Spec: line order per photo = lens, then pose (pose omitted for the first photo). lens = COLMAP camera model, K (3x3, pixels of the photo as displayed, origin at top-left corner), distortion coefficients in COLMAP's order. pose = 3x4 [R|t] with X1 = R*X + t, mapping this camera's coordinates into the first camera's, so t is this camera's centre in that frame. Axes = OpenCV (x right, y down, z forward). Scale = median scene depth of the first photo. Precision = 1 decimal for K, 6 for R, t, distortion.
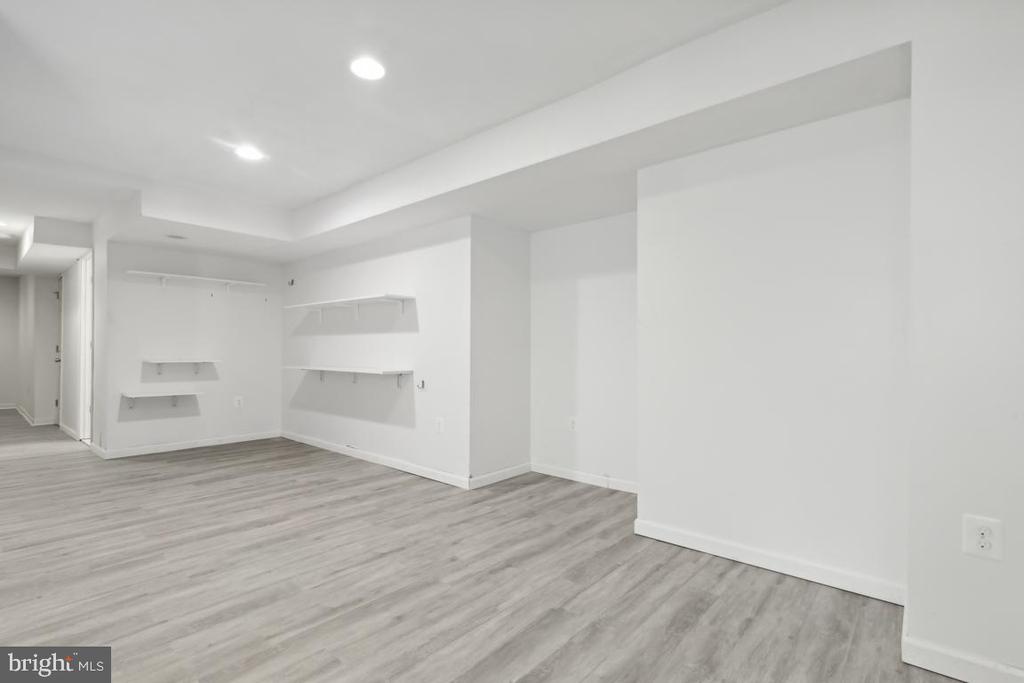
lens RADIAL K [[472.4, 0, 510.5], [0, 472.4, 345.4], [0, 0, 1]] dist [0.004275, 0.000661]
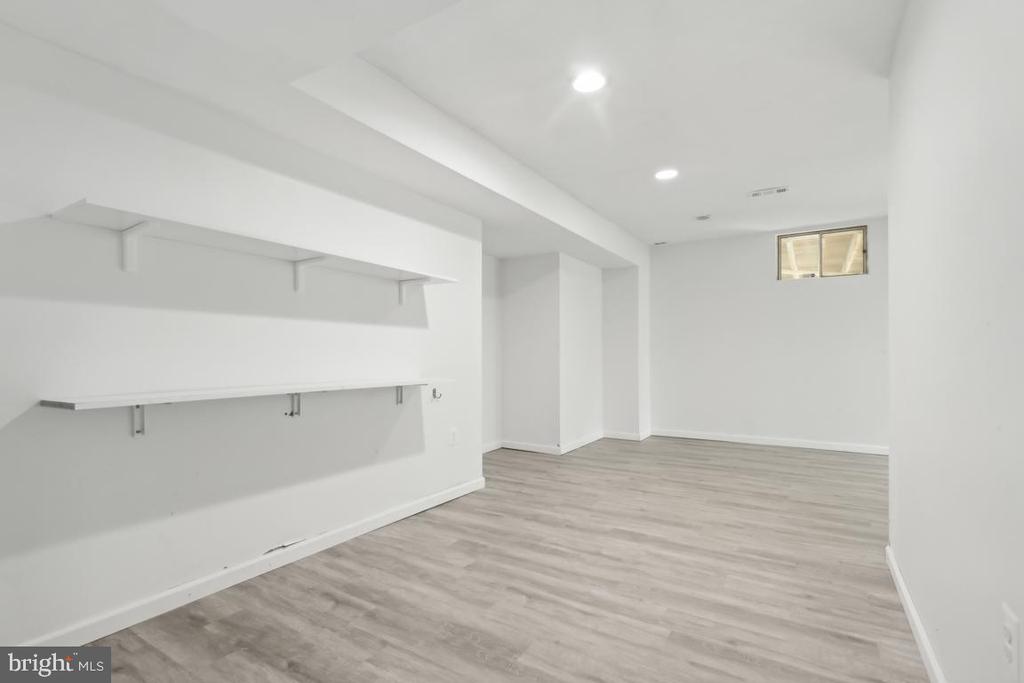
lens RADIAL K [[472.4, 0, 511.4], [0, 472.4, 347.0], [0, 0, 1]] dist [0.004275, 0.000661]
pose [[-0.138762, 0.012327, 0.990249, -1.282332], [-0.011465, 0.999836, -0.014053, 0.014614], [-0.990259, -0.013303, -0.138598, 1.240177]]
